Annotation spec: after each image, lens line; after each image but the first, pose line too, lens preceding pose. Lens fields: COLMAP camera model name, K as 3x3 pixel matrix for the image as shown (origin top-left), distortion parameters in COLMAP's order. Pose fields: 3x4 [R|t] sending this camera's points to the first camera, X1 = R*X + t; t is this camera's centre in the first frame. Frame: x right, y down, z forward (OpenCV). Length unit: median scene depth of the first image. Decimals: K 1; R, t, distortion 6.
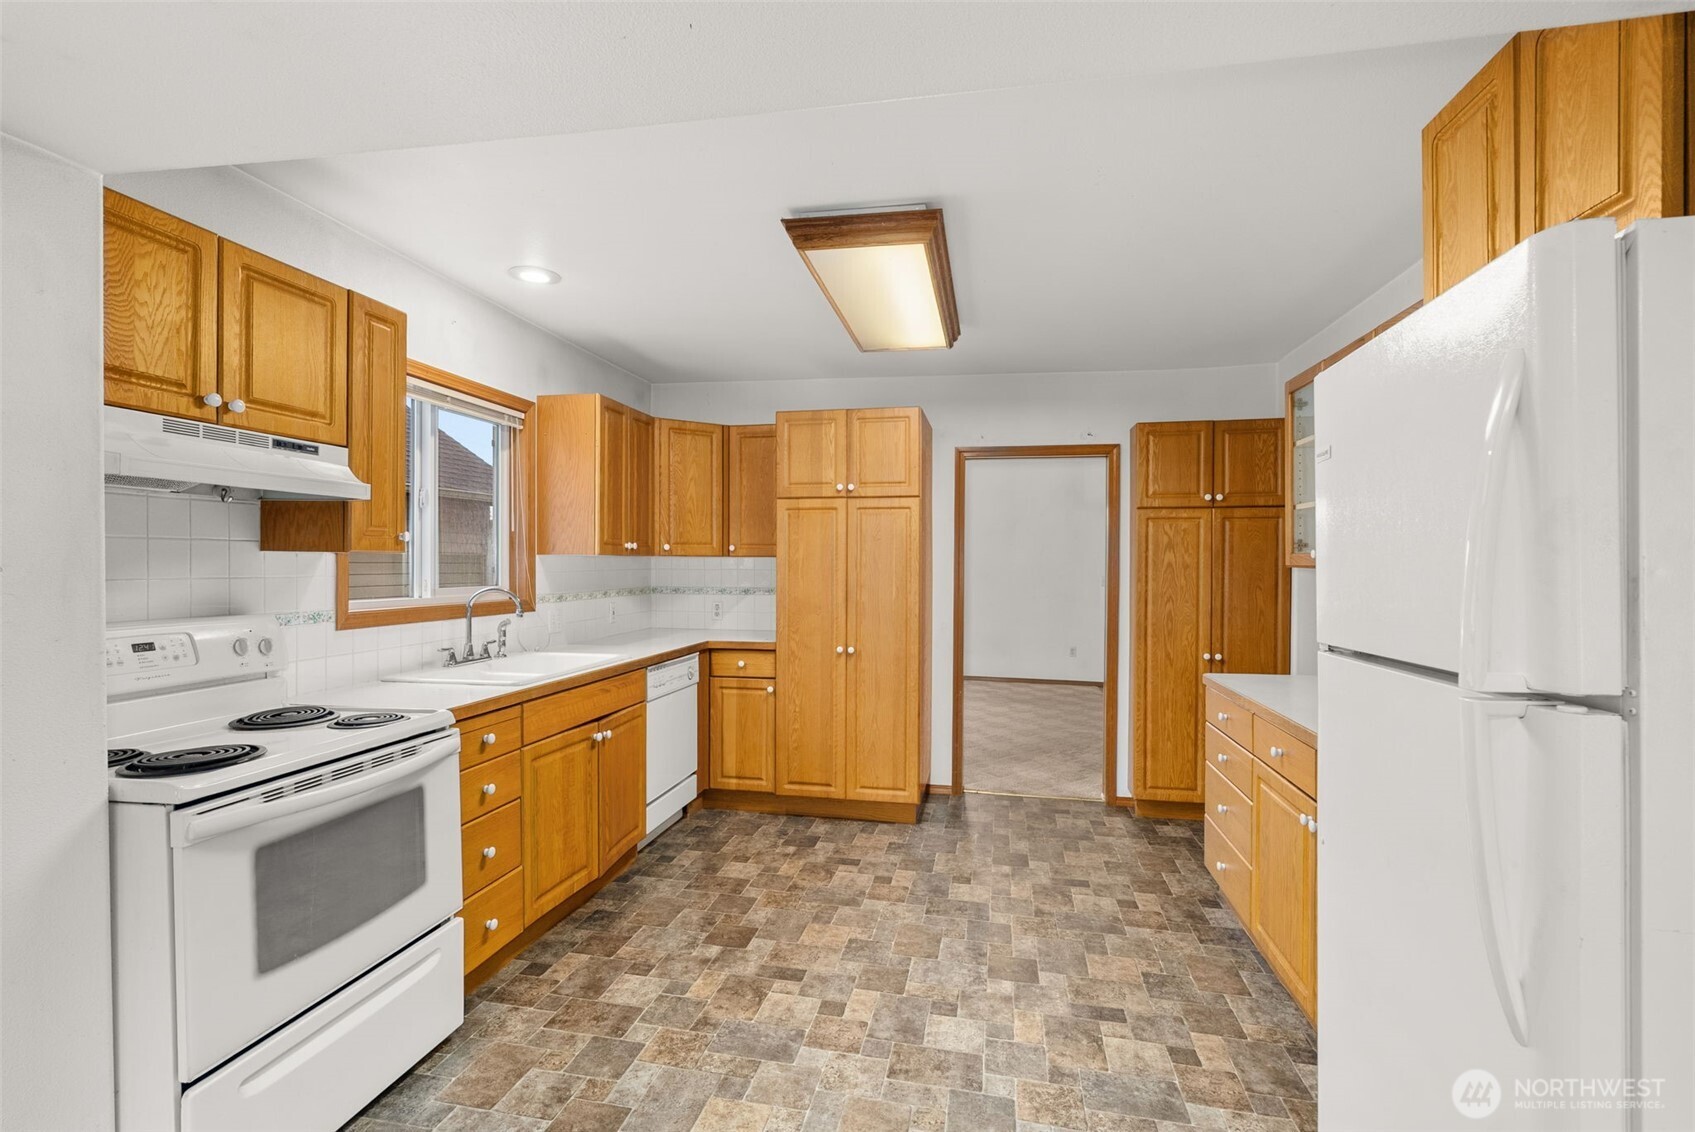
lens RADIAL K [[775.3, 0, 843.6], [0, 775.3, 575.0], [0, 0, 1]] dist [0.000236, 0.000162]
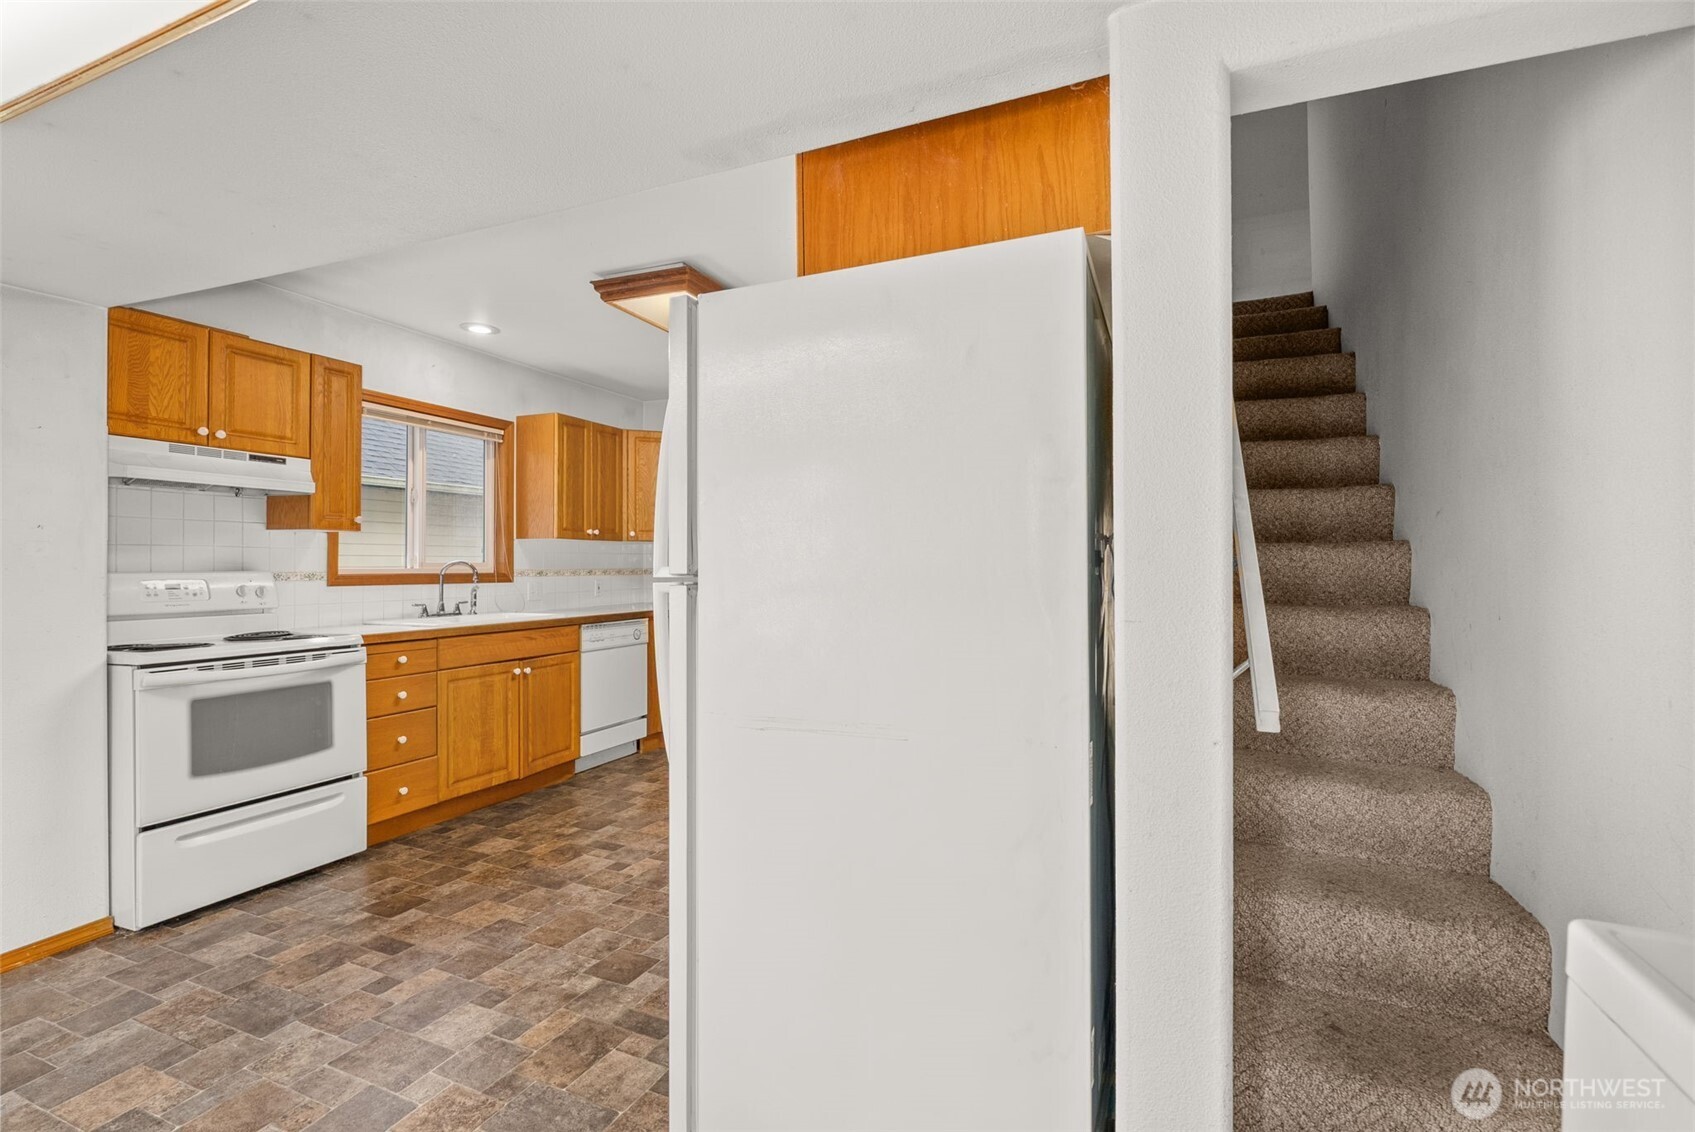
lens RADIAL K [[766.5, 0, 847.5], [0, 766.5, 566.0], [0, 0, 1]] dist [-0.001303, -0.000233]
pose [[0.979410, -0.003897, -0.201845, 0.630339], [0.000799, 0.999881, -0.015428, 0.061245], [0.201881, 0.014949, 0.979296, -0.216881]]
